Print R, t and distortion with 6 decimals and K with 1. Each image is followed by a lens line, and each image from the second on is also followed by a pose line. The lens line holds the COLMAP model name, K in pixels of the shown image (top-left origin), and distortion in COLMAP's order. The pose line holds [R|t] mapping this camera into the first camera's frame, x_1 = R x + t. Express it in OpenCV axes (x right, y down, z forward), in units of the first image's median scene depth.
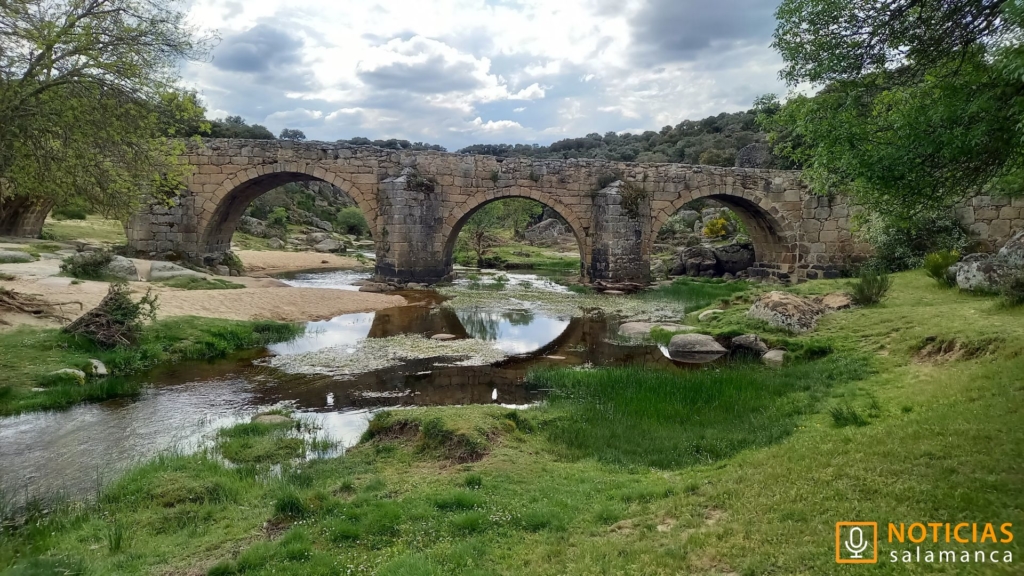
lens RADIAL K [[741.8, 0, 498.5], [0, 741.8, 278.0], [0, 0, 1]] dist [0.050866, -0.045244]
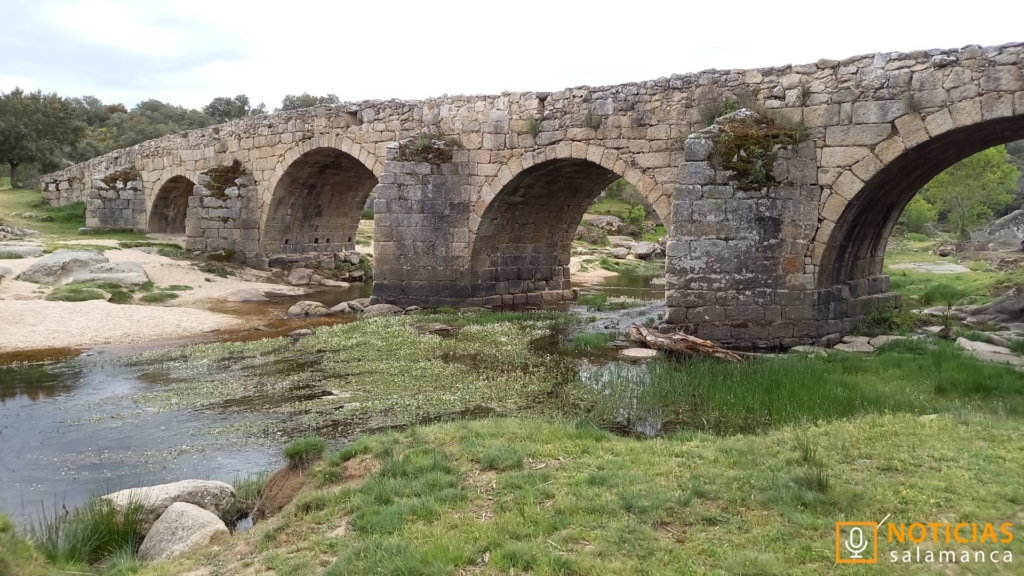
lens RADIAL K [[741.8, 0, 510.8], [0, 741.8, 293.3], [0, 0, 1]] dist [0.050866, -0.045244]
pose [[0.737773, 0.052640, -0.672994, 0.373696], [-0.041617, 0.998605, 0.032486, -0.027001], [0.673765, 0.004041, 0.738934, 0.565207]]
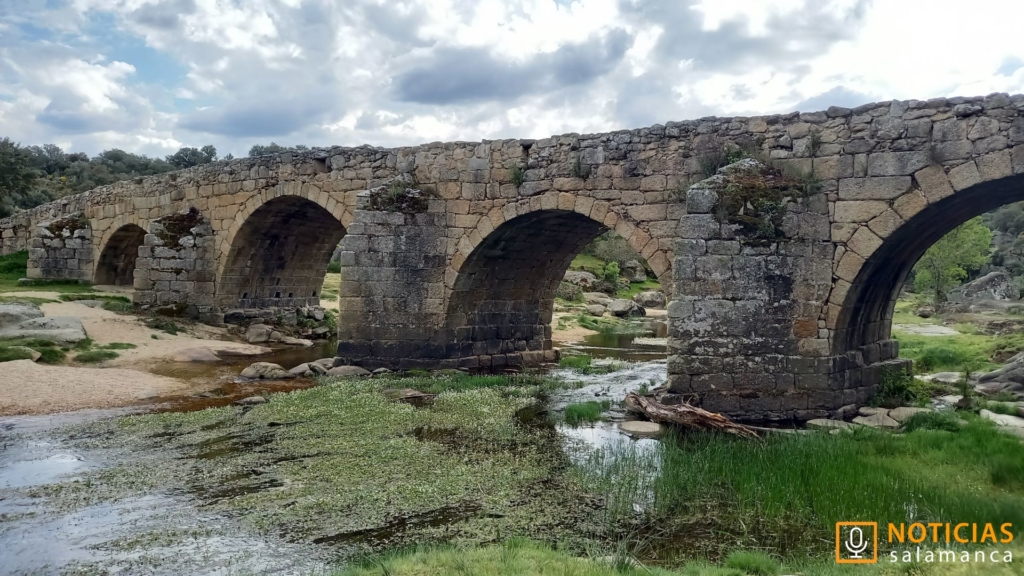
lens RADIAL K [[741.8, 0, 517.9], [0, 741.8, 290.0], [0, 0, 1]] dist [0.050866, -0.045244]
pose [[0.770278, 0.007954, -0.637659, 0.334402], [-0.049874, 0.997611, -0.047802, -0.030216], [0.635755, 0.068624, 0.768834, 0.597283]]
